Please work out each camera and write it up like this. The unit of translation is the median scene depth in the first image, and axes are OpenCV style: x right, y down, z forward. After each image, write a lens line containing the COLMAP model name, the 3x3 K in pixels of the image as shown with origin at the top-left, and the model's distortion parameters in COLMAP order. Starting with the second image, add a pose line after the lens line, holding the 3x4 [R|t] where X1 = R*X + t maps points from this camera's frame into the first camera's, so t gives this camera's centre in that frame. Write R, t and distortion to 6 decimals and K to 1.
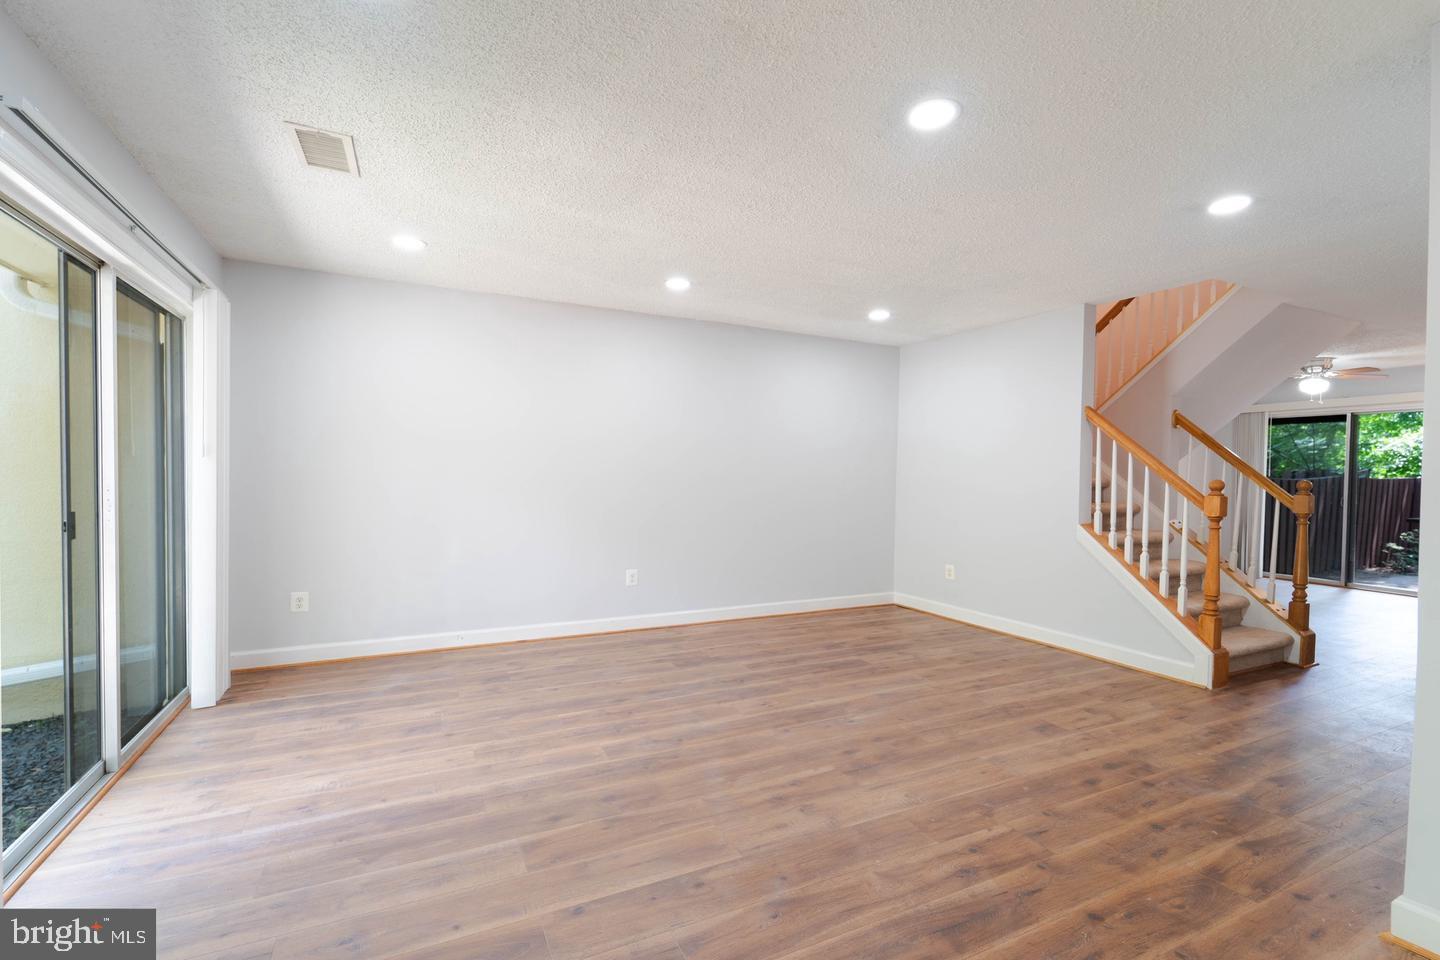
lens RADIAL K [[640.0, 0, 716.7], [0, 640.0, 486.5], [0, 0, 1]] dist [0.000455, -0.000120]
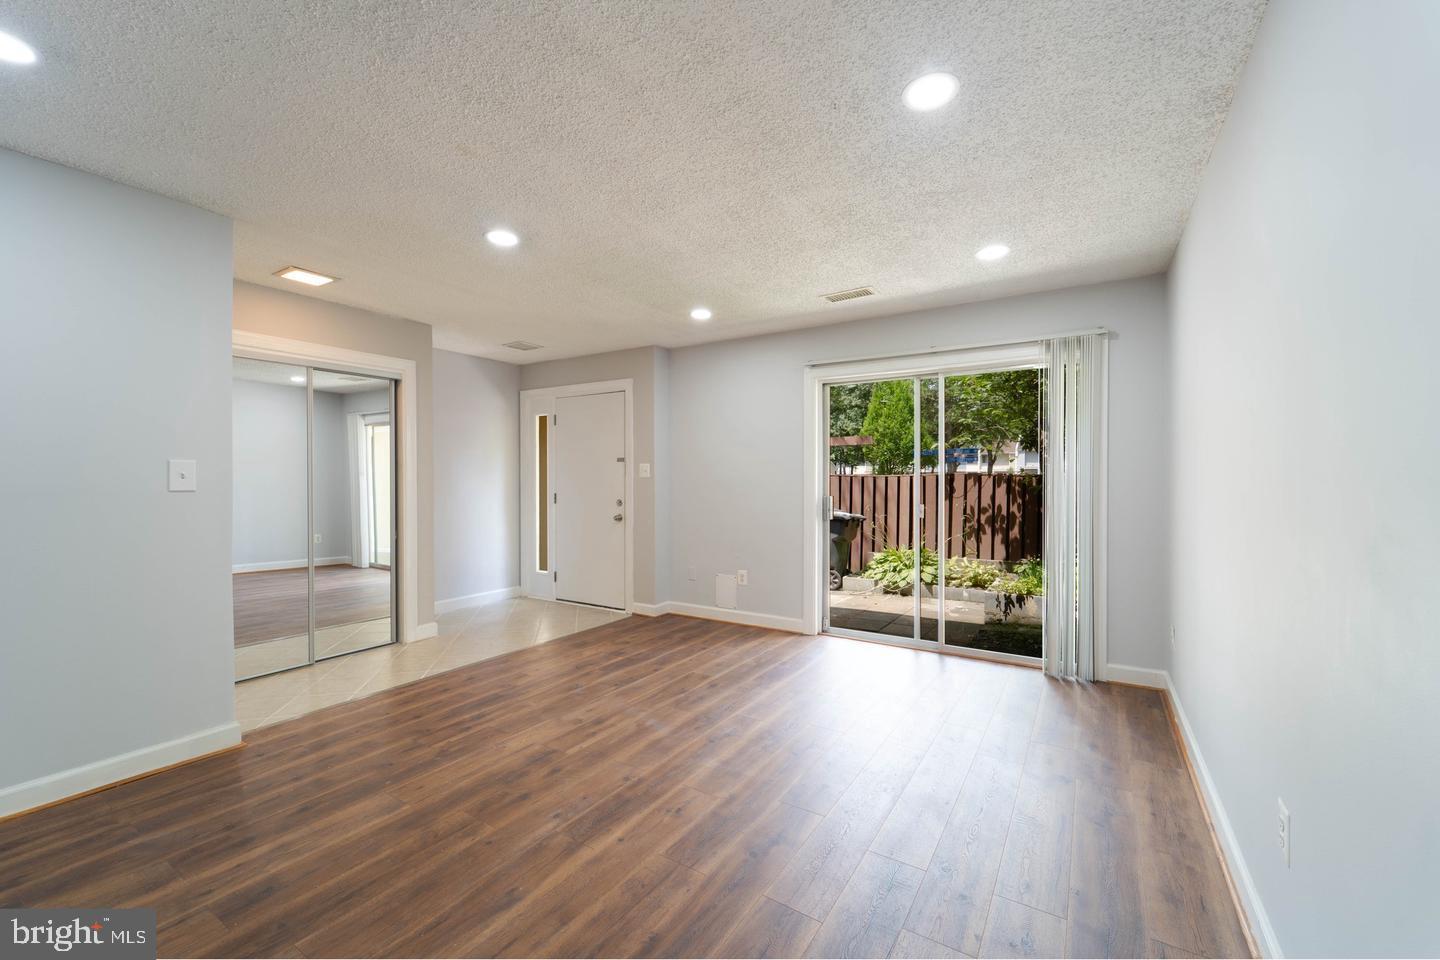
lens RADIAL K [[575.6, 0, 719.6], [0, 575.6, 482.0], [0, 0, 1]] dist [0.000206, -0.000383]
pose [[-0.856758, -0.011038, -0.515601, 0.486001], [-0.023293, 0.999579, 0.017306, -0.068565], [0.515192, 0.026837, -0.856654, 2.020400]]
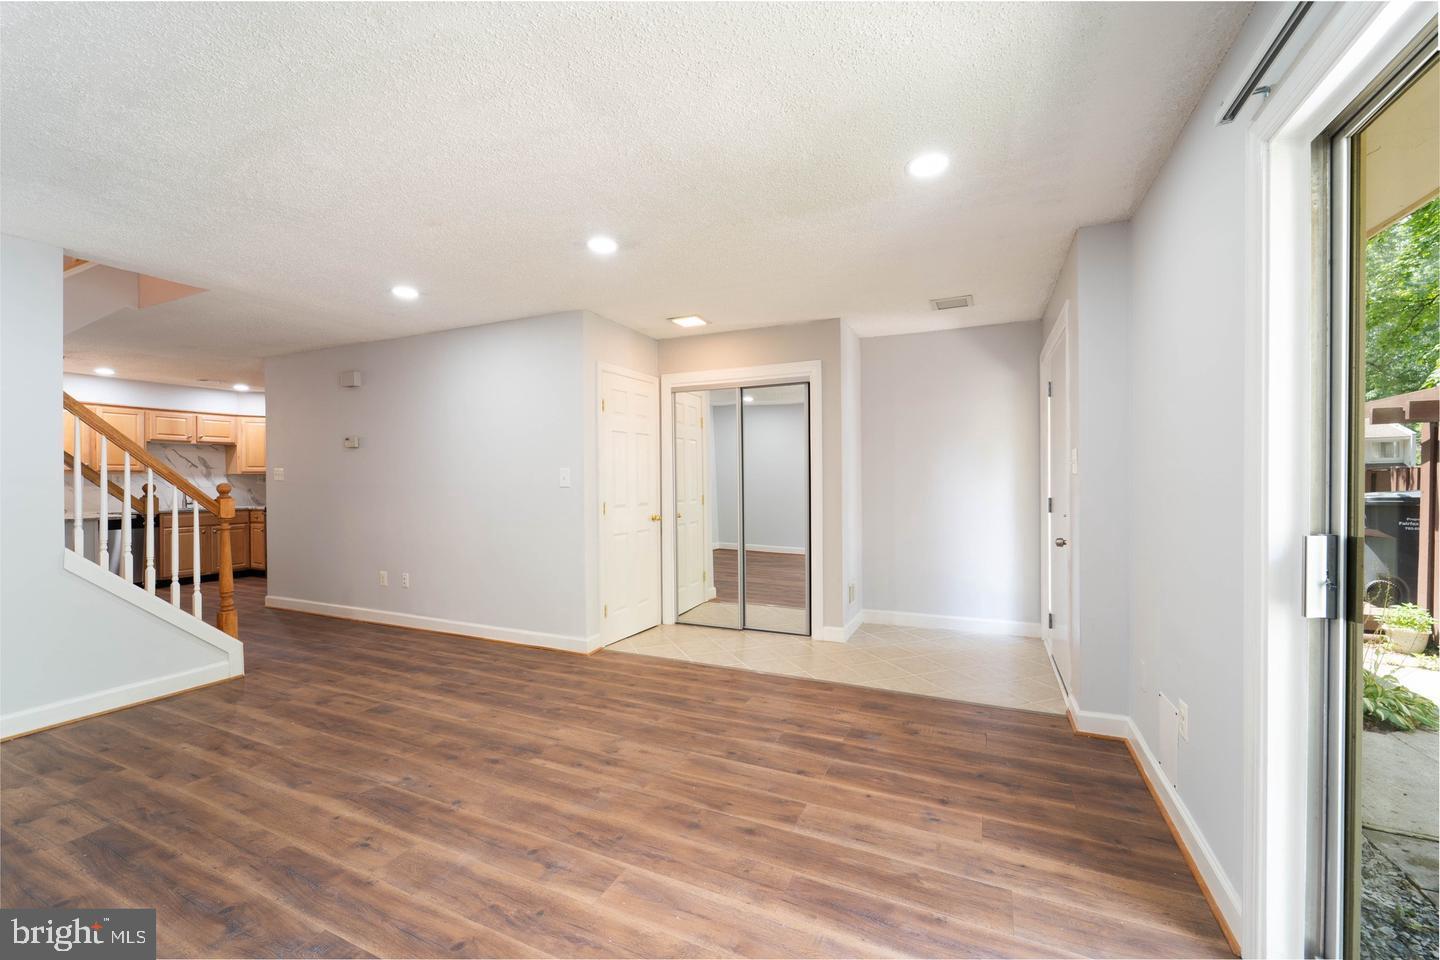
lens RADIAL K [[575.6, 0, 719.6], [0, 575.6, 482.0], [0, 0, 1]] dist [0.000206, -0.000383]
pose [[-0.630283, -0.015132, 0.776218, -0.803514], [0.015133, 0.999381, 0.031769, -0.073424], [-0.776218, 0.031770, -0.629664, 1.373856]]
